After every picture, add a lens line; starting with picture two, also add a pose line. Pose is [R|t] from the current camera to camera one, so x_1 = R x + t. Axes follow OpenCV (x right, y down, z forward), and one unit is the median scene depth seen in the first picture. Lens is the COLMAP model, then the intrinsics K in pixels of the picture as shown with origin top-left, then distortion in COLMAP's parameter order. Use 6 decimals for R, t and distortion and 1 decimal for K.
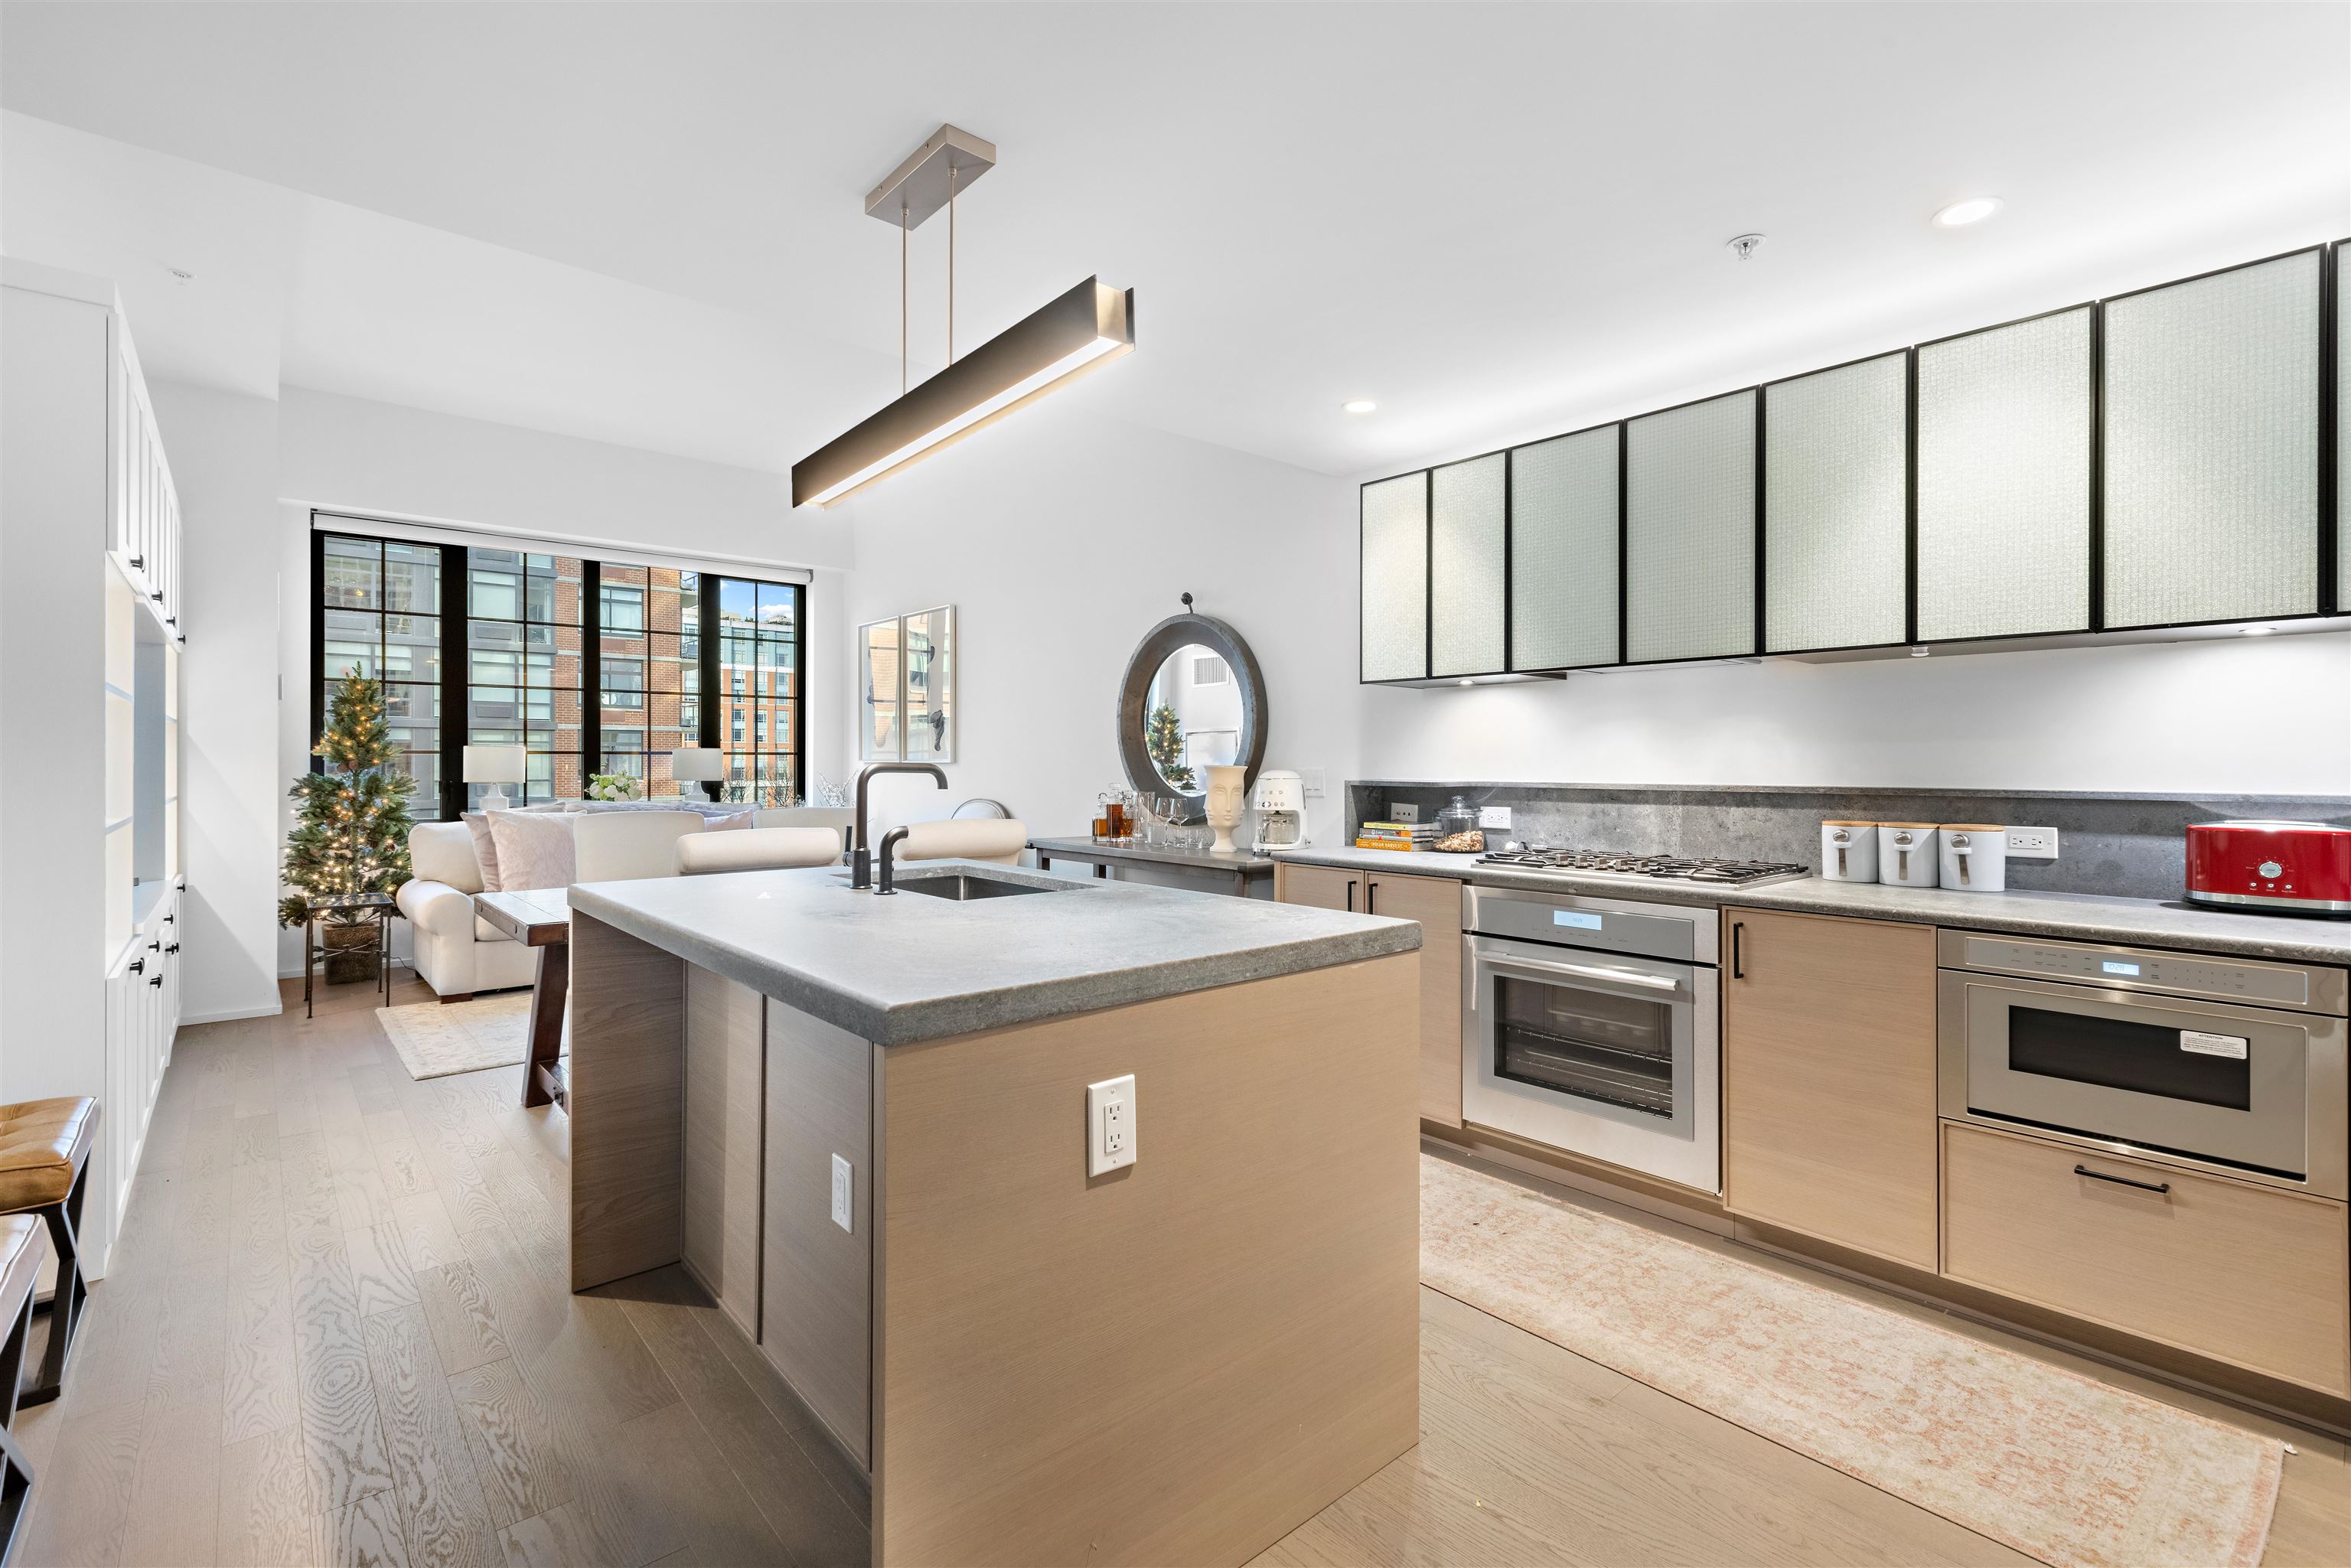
lens RADIAL K [[1047.1, 0, 1177.5], [0, 1047.1, 760.3], [0, 0, 1]] dist [-0.000287, -0.000566]
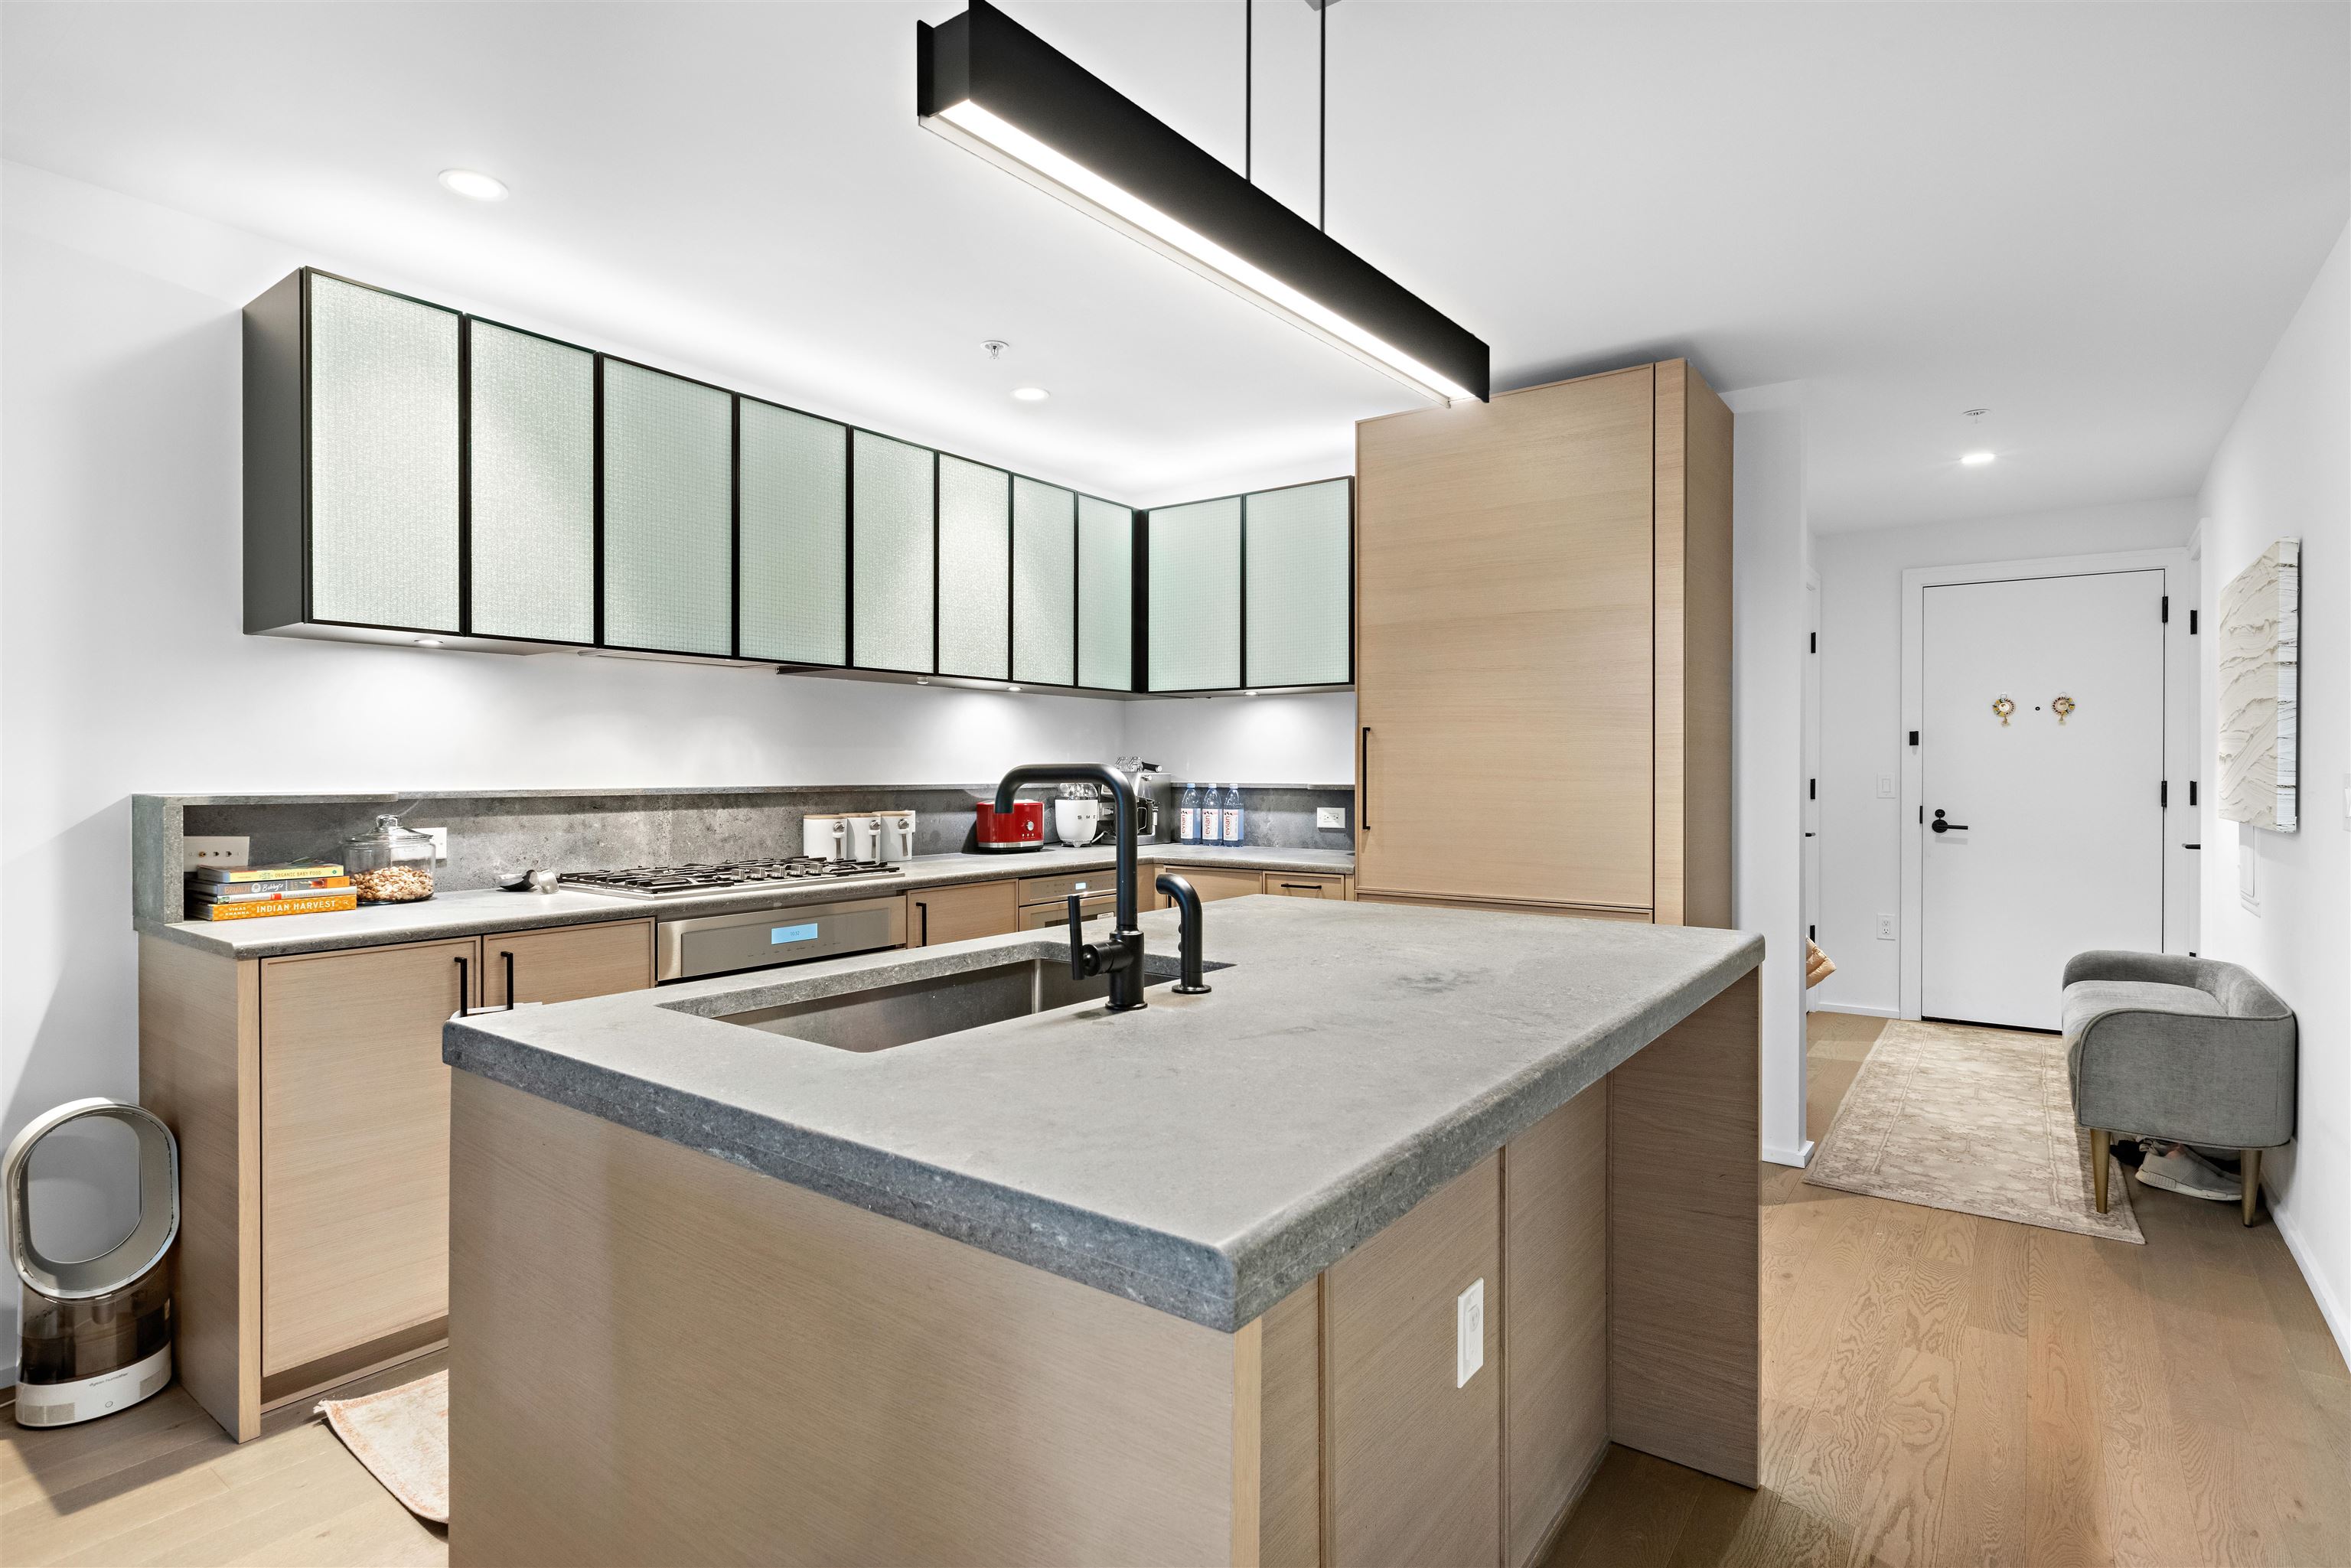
lens RADIAL K [[1170.7, 0, 1178.0], [0, 1170.7, 774.2], [0, 0, 1]] dist [-0.003016, 0.001579]
pose [[-0.216710, -0.008048, 0.976203, -0.609919], [-0.005679, 0.999959, 0.006983, 0.001510], [-0.976219, -0.004030, -0.216747, 0.771637]]
